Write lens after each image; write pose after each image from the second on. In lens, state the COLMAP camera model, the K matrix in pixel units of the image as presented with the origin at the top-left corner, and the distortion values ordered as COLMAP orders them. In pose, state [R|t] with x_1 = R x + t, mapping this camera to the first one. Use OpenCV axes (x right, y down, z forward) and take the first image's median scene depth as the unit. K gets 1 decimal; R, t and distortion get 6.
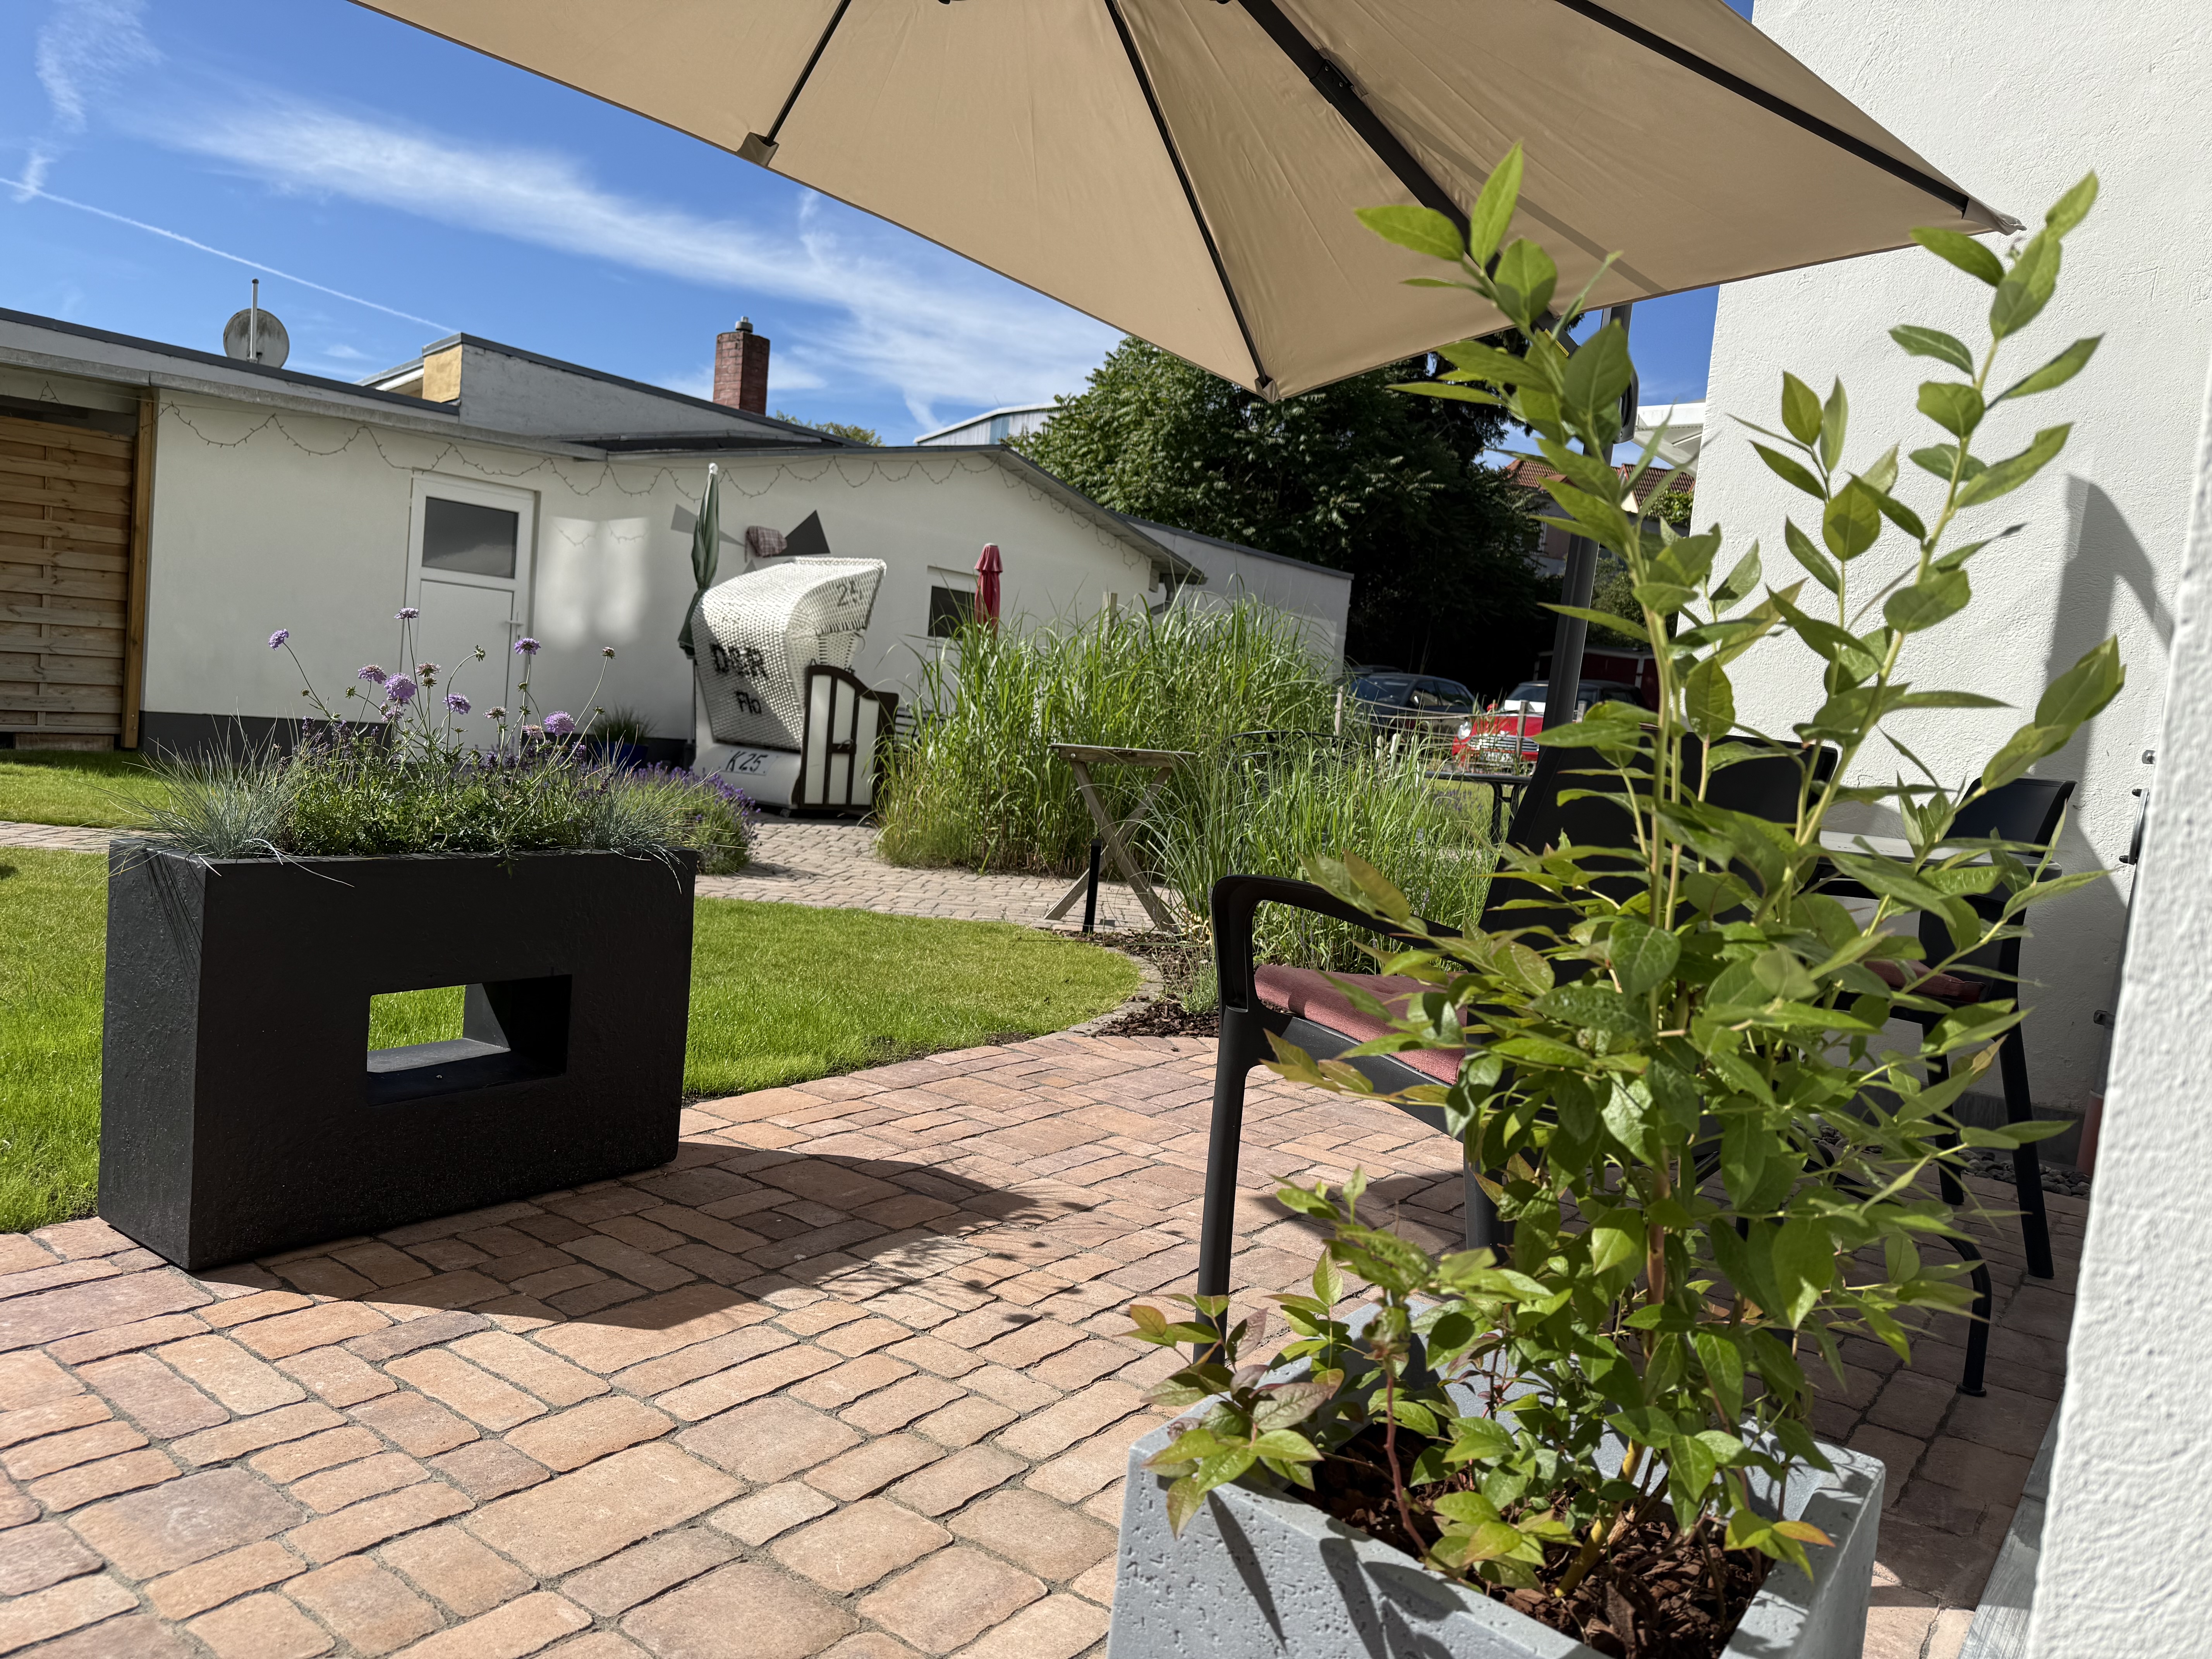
lens RADIAL K [[1561.2, 0, 1105.2], [0, 1561.2, 816.7], [0, 0, 1]] dist [0.041576, -0.043863]
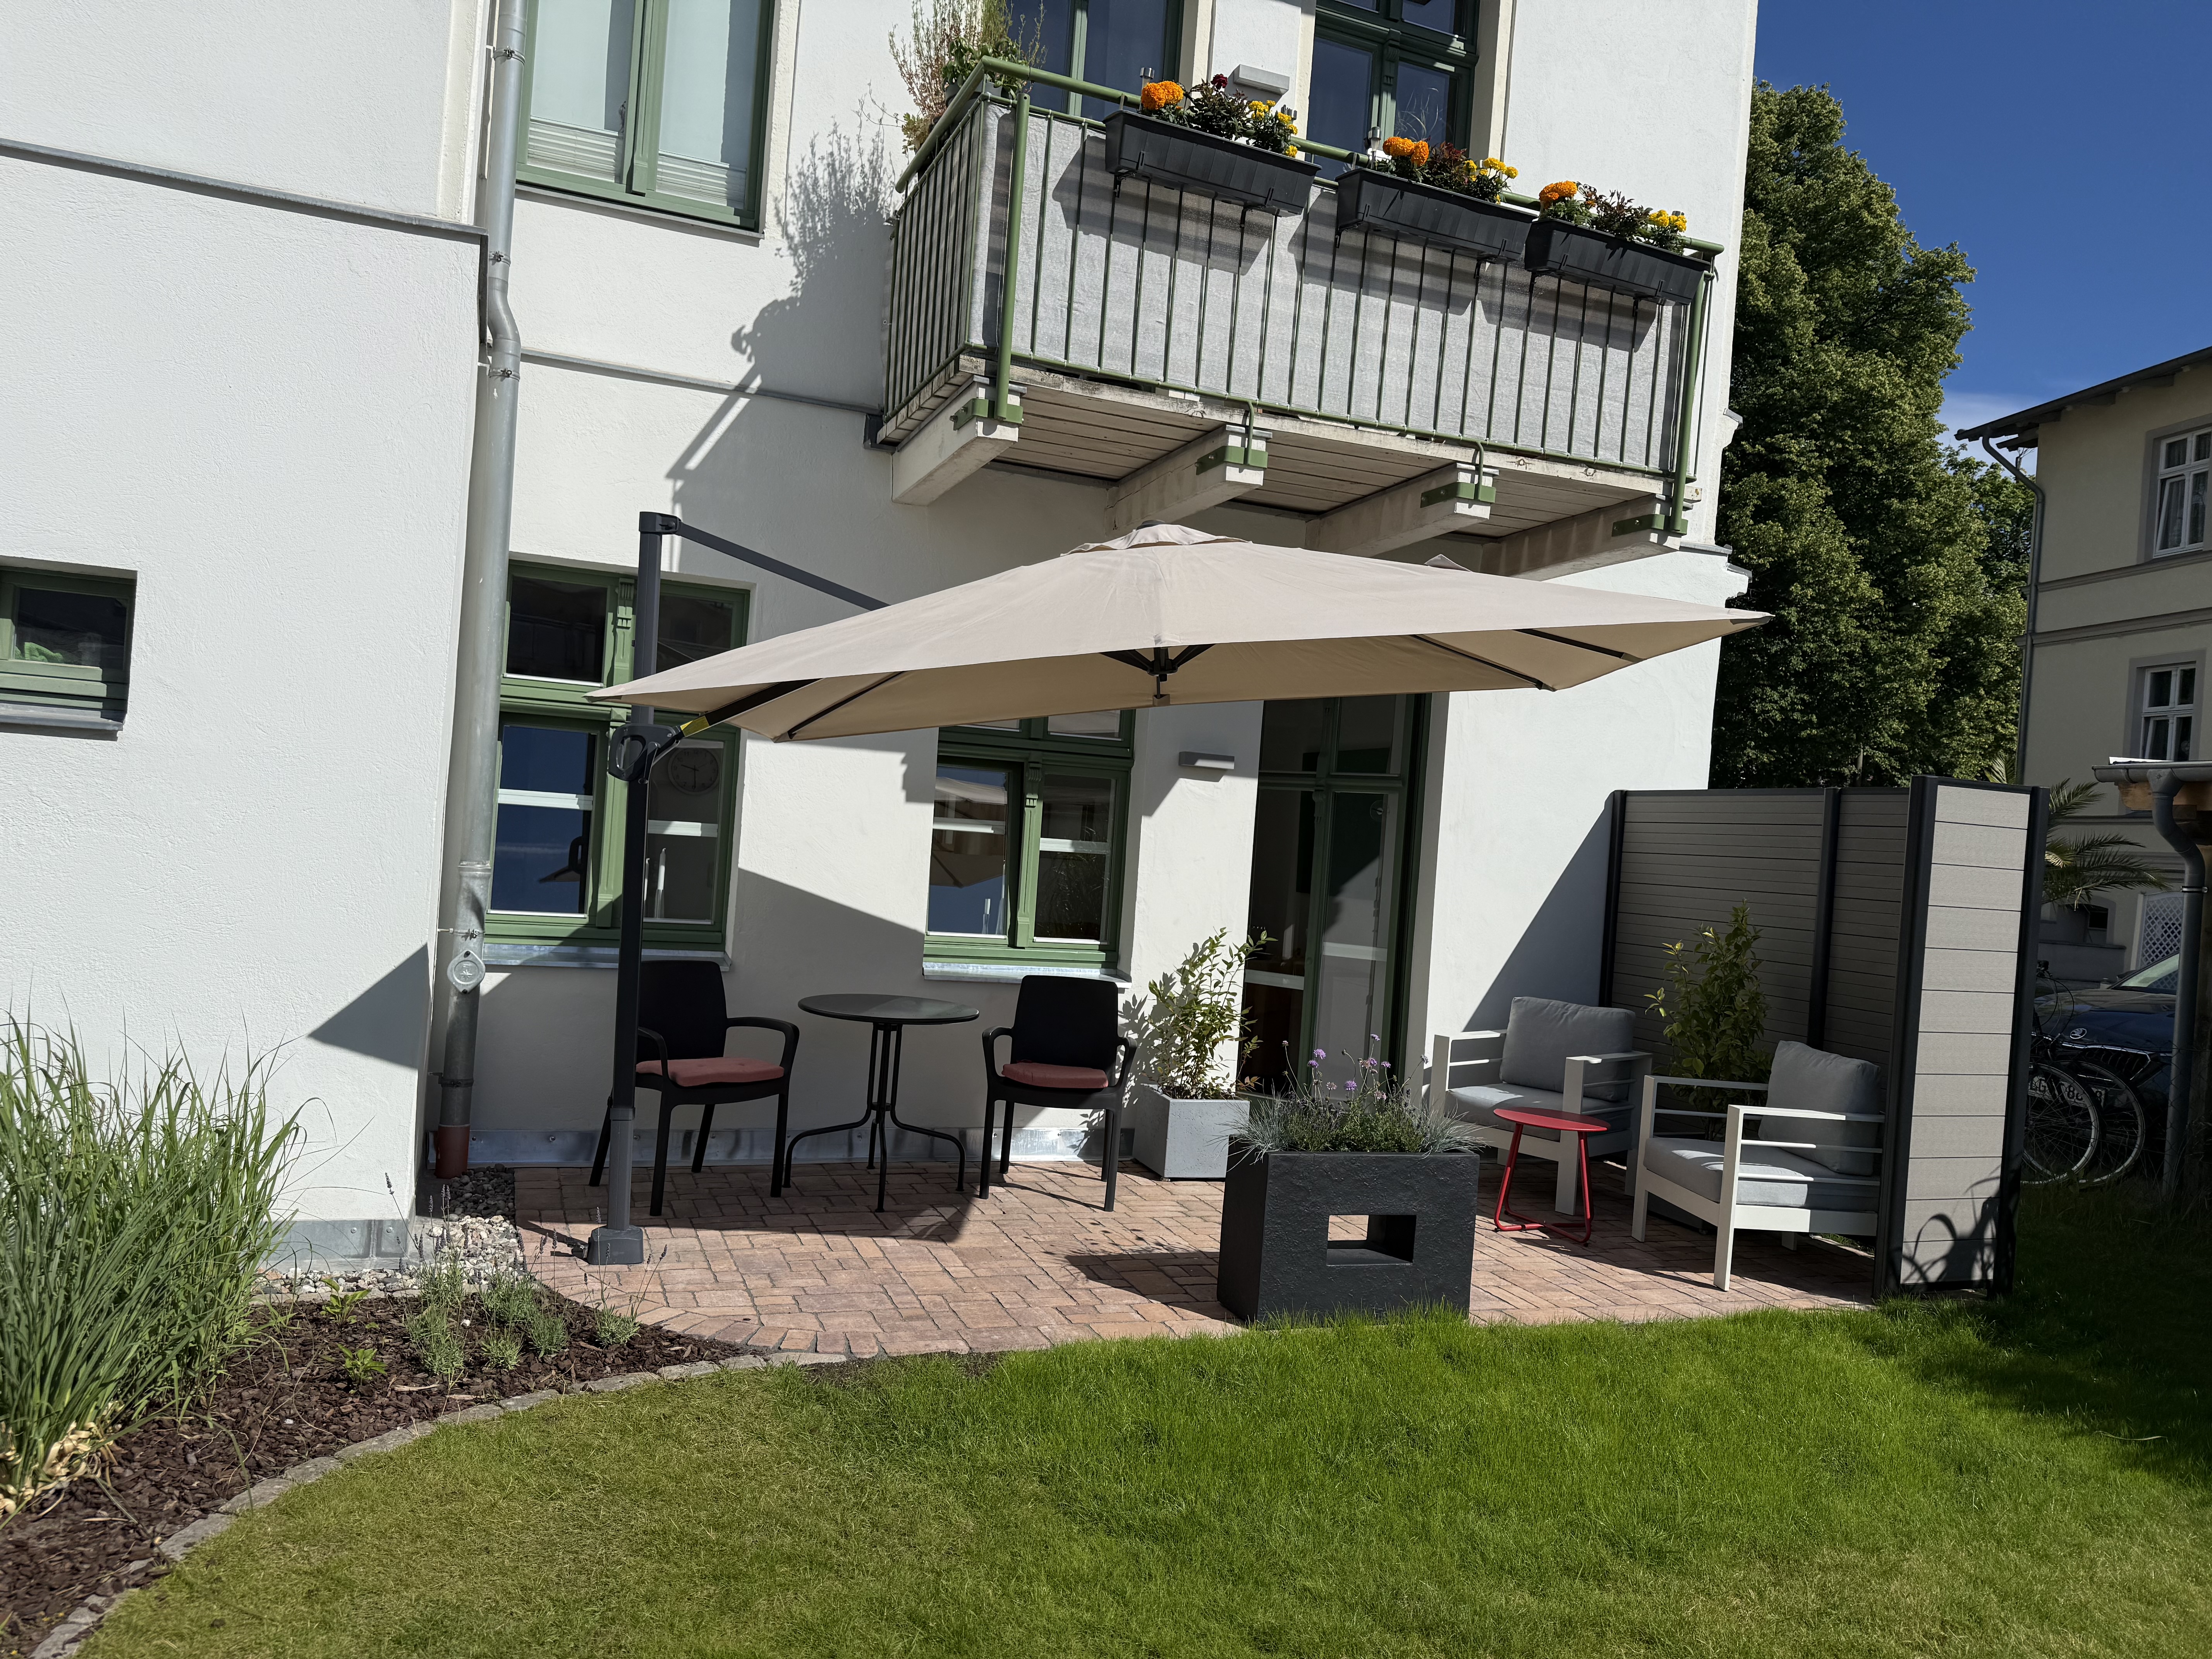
lens RADIAL K [[1561.2, 0, 1093.7], [0, 1561.2, 823.9], [0, 0, 1]] dist [0.041576, -0.043863]
pose [[-0.838274, -0.154126, 0.523013, -1.213322], [-0.113814, 0.987549, 0.108601, -0.620692], [-0.533239, 0.031511, -0.845378, 3.077958]]
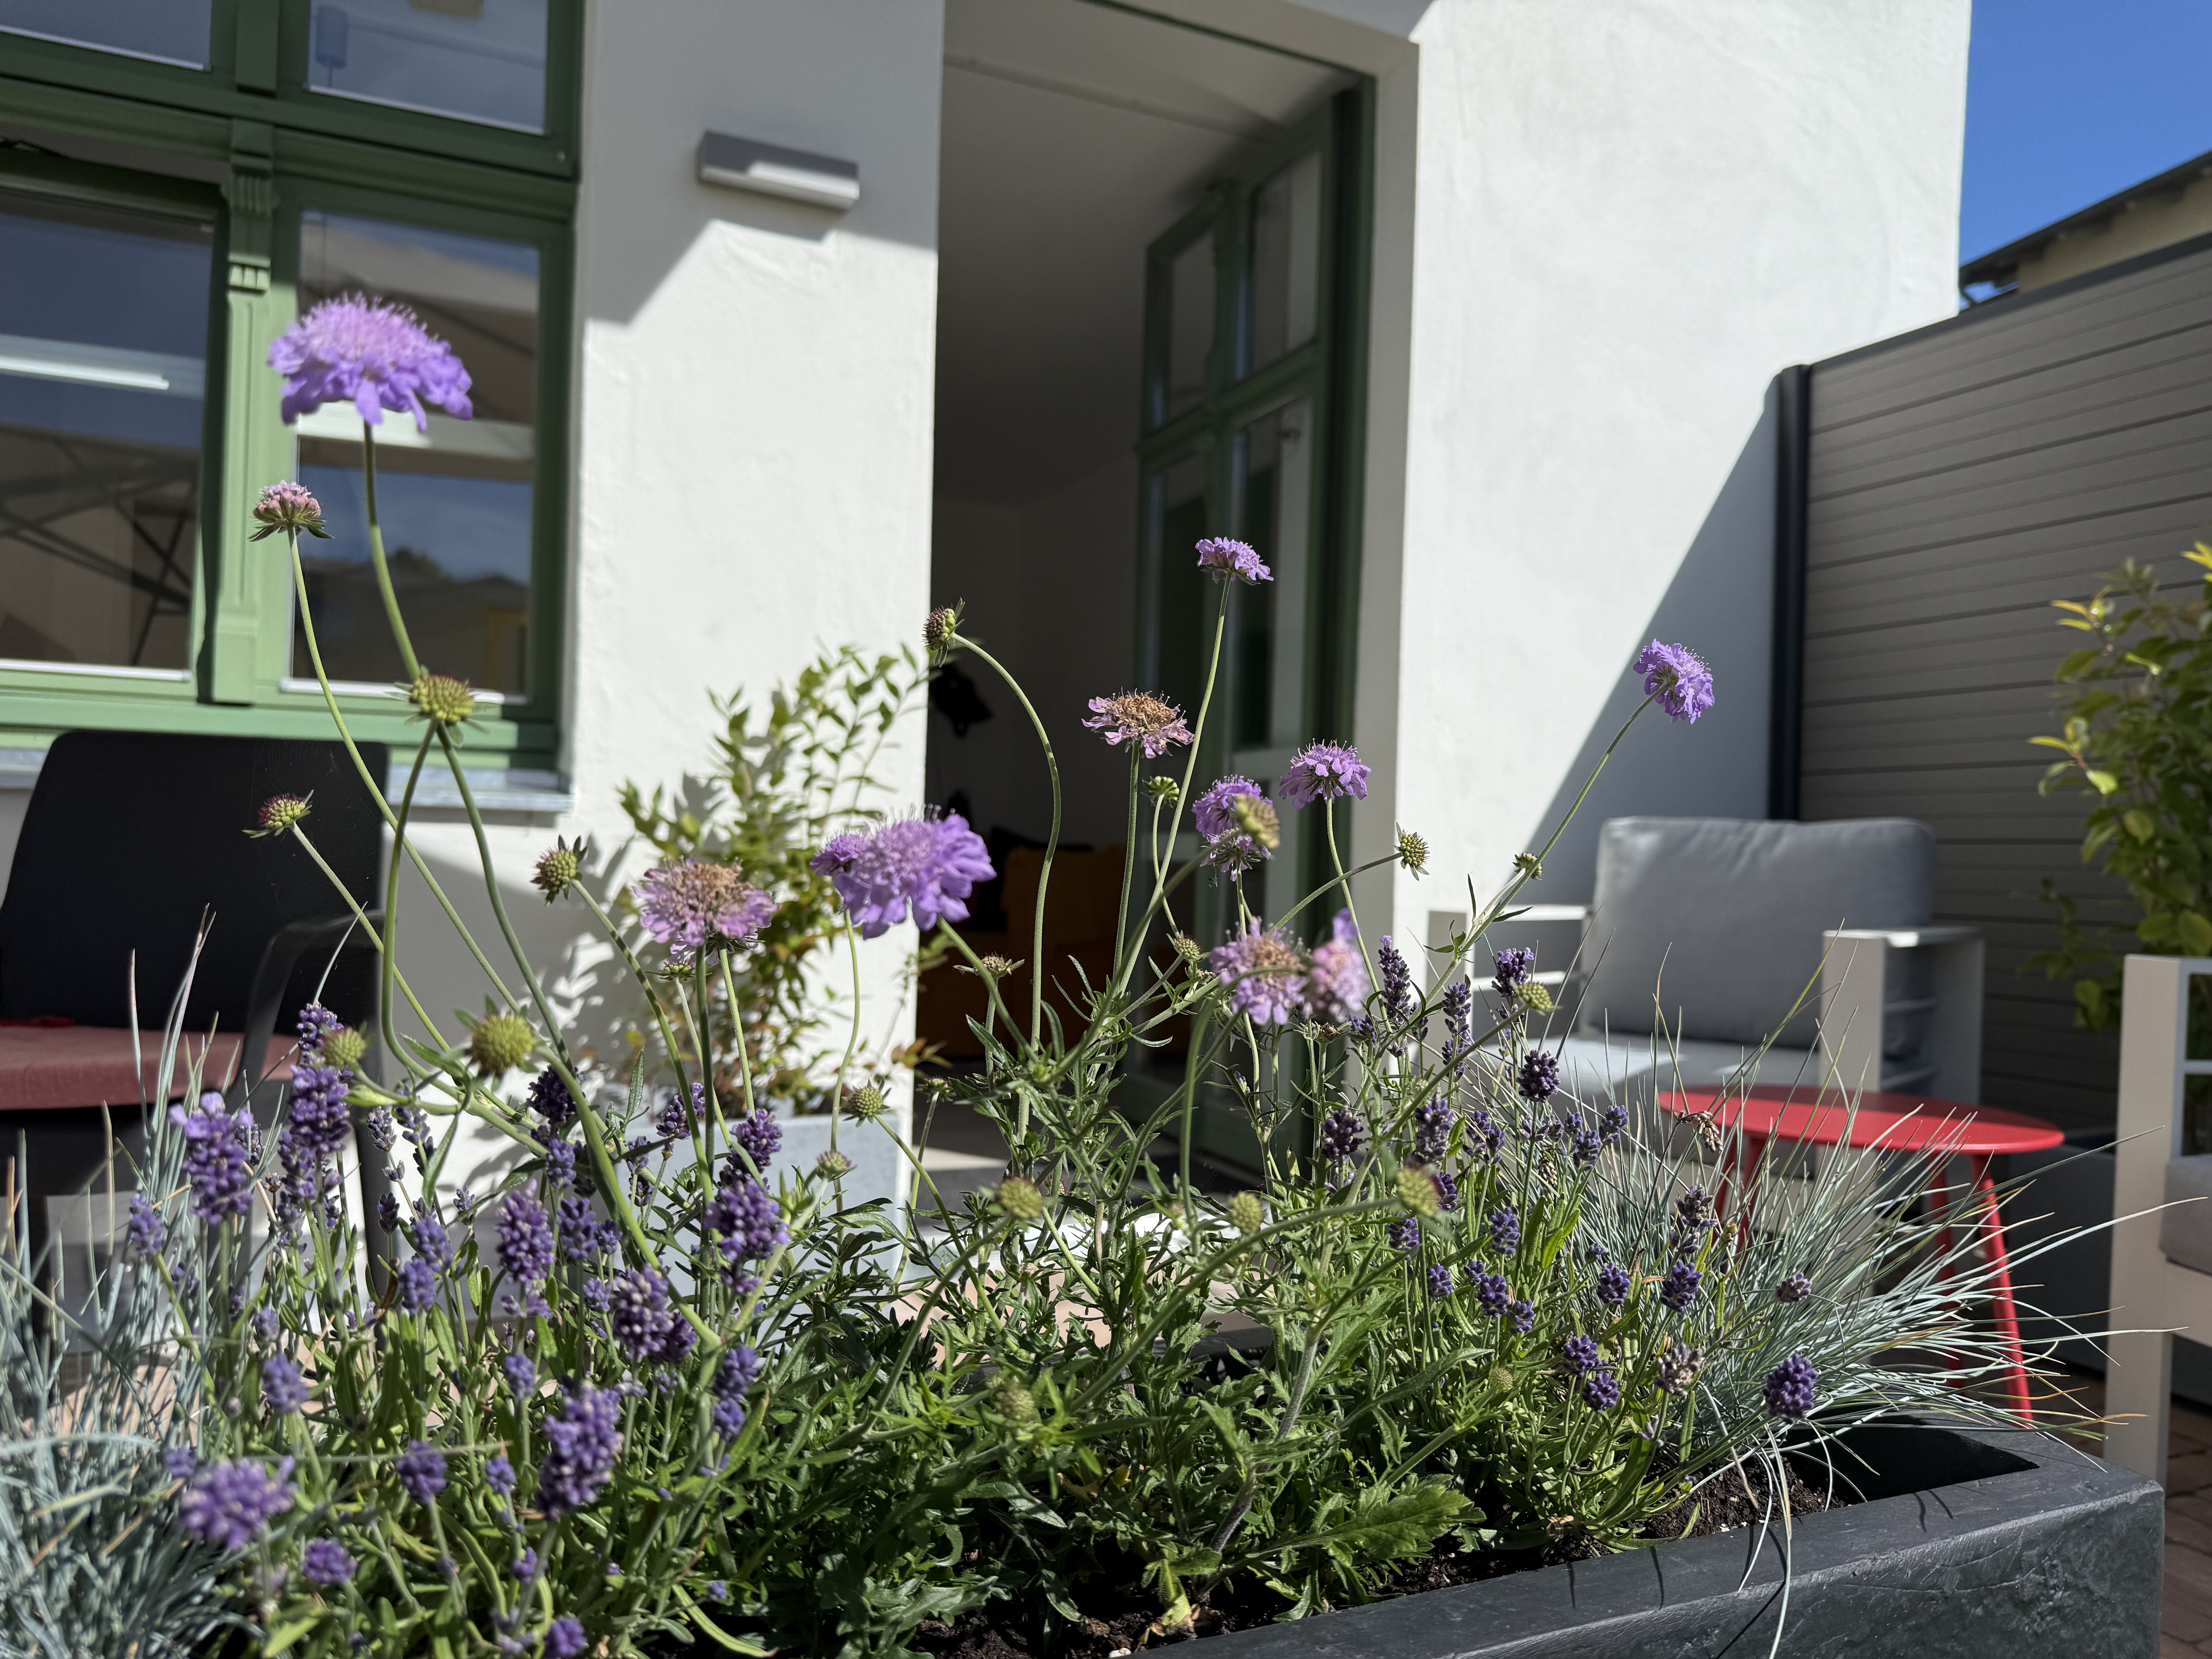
lens RADIAL K [[1634.6, 0, 1104.0], [0, 1634.6, 829.7], [0, 0, 1]] dist [-0.029421, 0.007936]
pose [[-0.881854, -0.115598, 0.457133, -0.543281], [-0.077741, 0.991860, 0.100847, -0.104168], [-0.465070, 0.053394, -0.883662, 1.265756]]
